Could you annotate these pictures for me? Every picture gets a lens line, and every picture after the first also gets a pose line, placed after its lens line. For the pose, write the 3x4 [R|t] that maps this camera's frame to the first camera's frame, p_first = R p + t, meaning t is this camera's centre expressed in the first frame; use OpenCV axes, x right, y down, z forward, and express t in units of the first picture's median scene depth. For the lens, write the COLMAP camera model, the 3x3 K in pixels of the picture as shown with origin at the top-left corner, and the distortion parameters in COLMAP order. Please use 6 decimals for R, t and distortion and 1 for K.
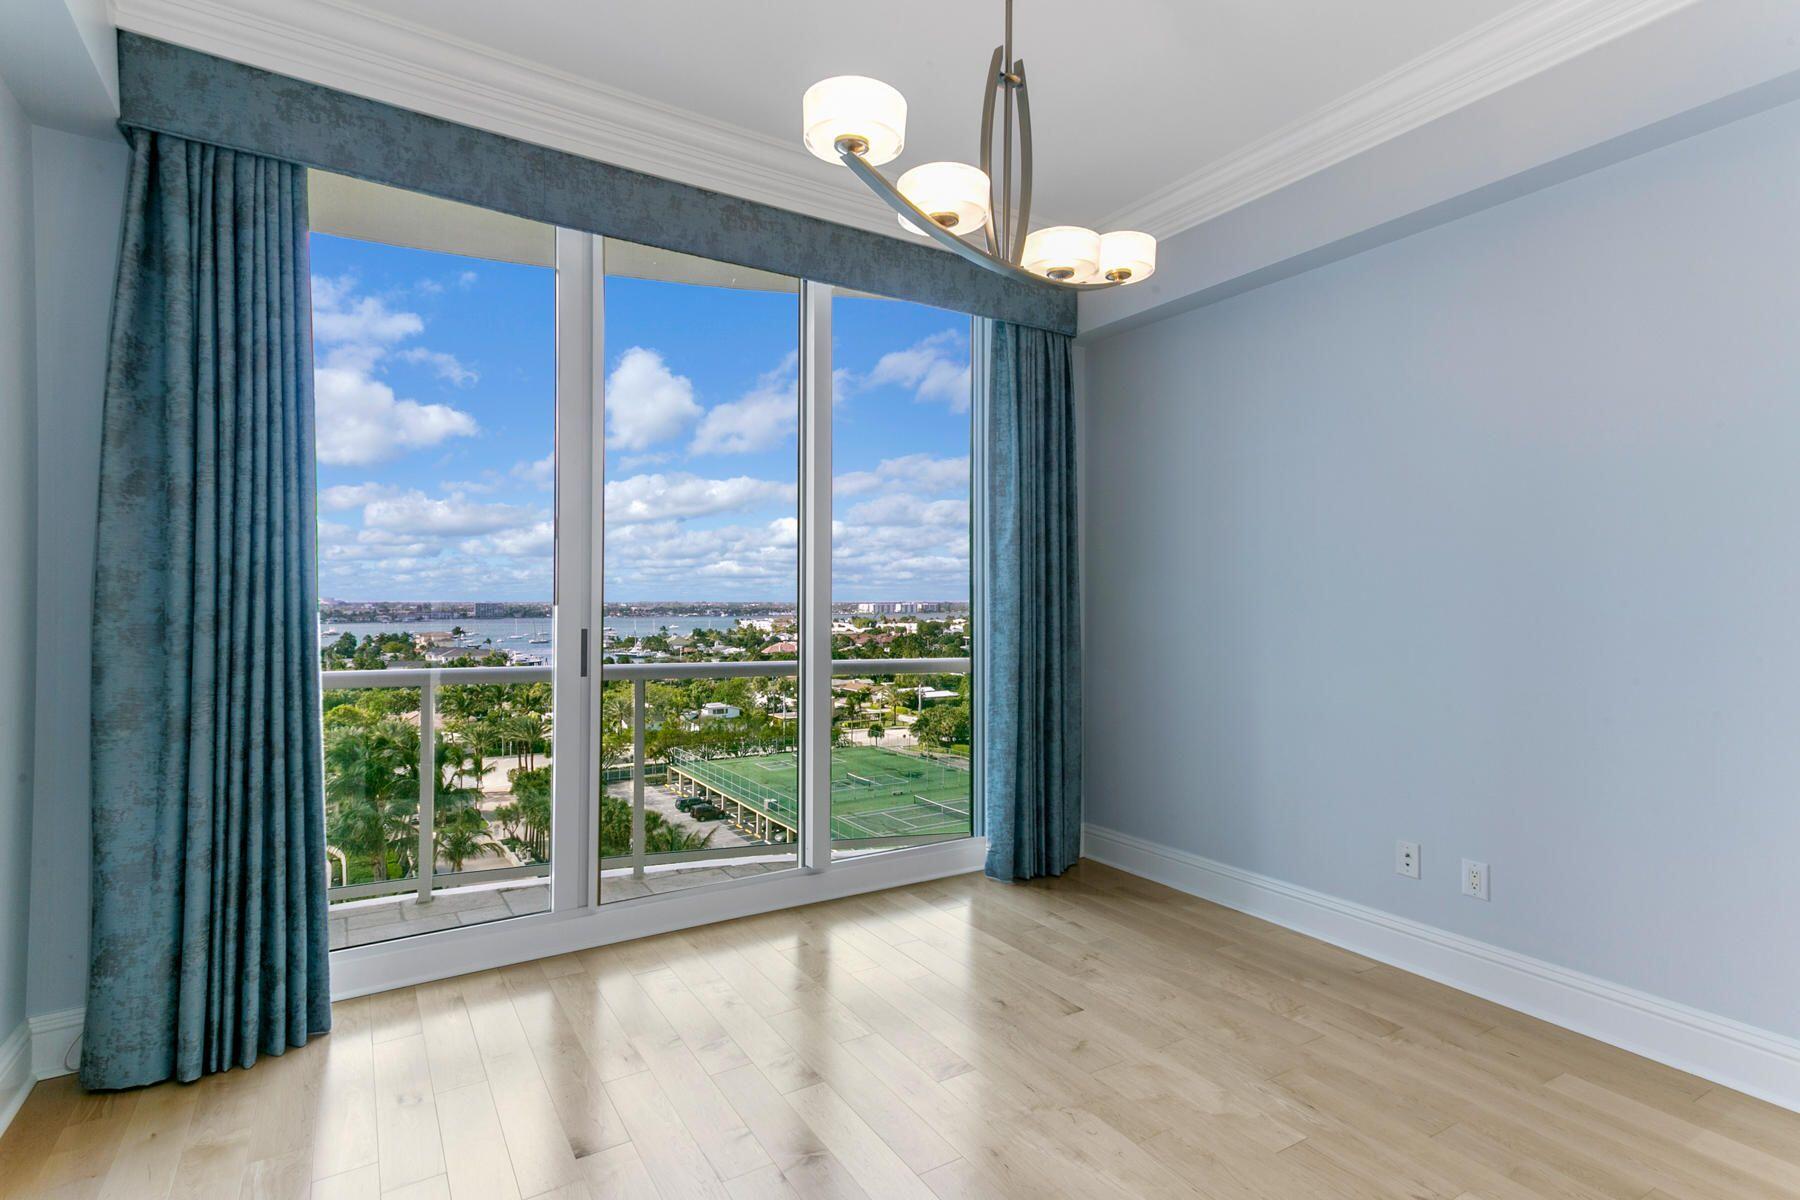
lens RADIAL K [[891.2, 0, 939.2], [0, 891.2, 591.0], [0, 0, 1]] dist [0.021522, 0.000330]
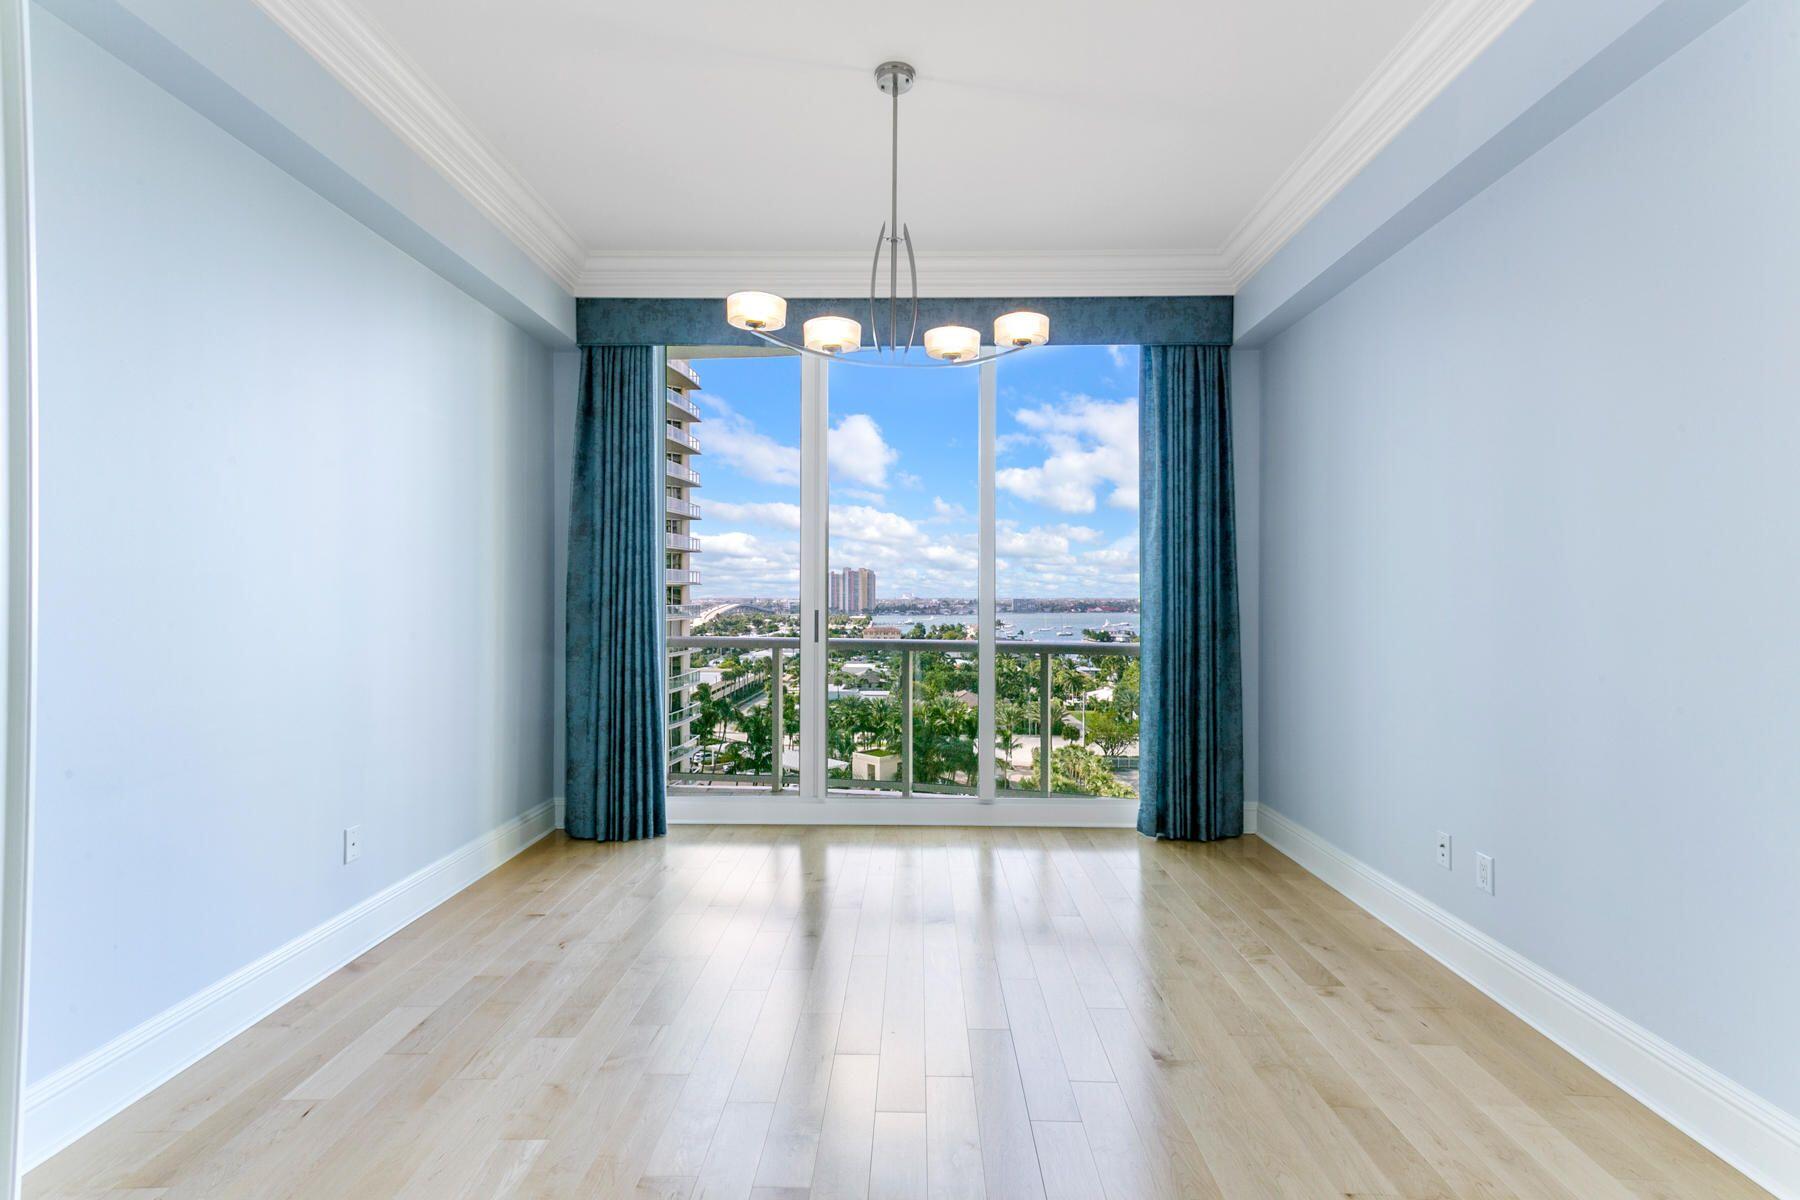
lens RADIAL K [[885.6, 0, 905.0], [0, 885.6, 589.6], [0, 0, 1]] dist [0.000418, 0.000318]
pose [[0.829356, -0.002835, -0.558714, 0.690501], [0.004763, 0.999987, 0.001996, 0.008539], [0.558701, -0.004317, 0.829358, -0.168984]]
